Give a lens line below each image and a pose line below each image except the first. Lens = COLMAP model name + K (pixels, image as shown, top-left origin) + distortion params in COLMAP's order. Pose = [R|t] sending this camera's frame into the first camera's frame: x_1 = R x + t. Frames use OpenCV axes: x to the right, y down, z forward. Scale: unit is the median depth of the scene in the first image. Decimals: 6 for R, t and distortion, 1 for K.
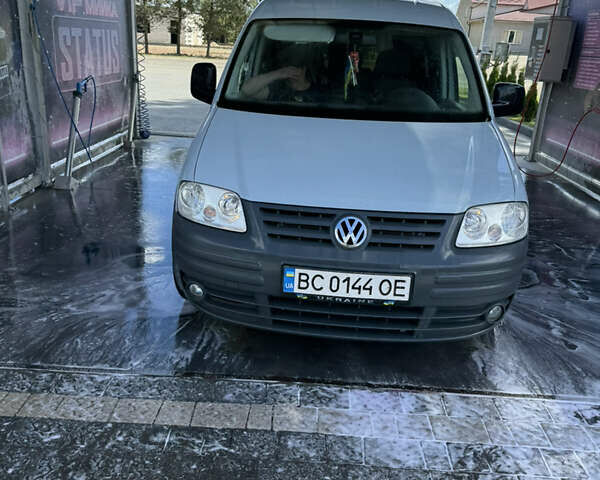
lens RADIAL K [[590.5, 0, 300.0], [0, 590.5, 240.0], [0, 0, 1]] dist [0.131059, -0.239096]
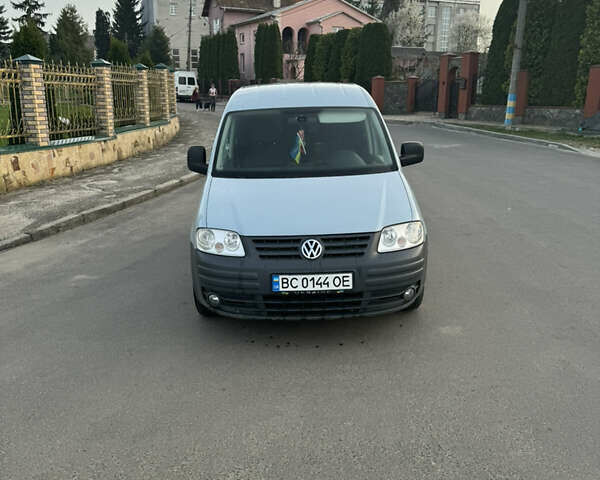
lens RADIAL K [[590.5, 0, 300.0], [0, 590.5, 240.0], [0, 0, 1]] dist [0.131059, -0.239096]
pose [[0.993421, -0.094956, 0.064015, -0.044354], [0.099746, 0.992082, -0.076312, 0.079672], [-0.056262, 0.082195, 0.995027, -0.572682]]
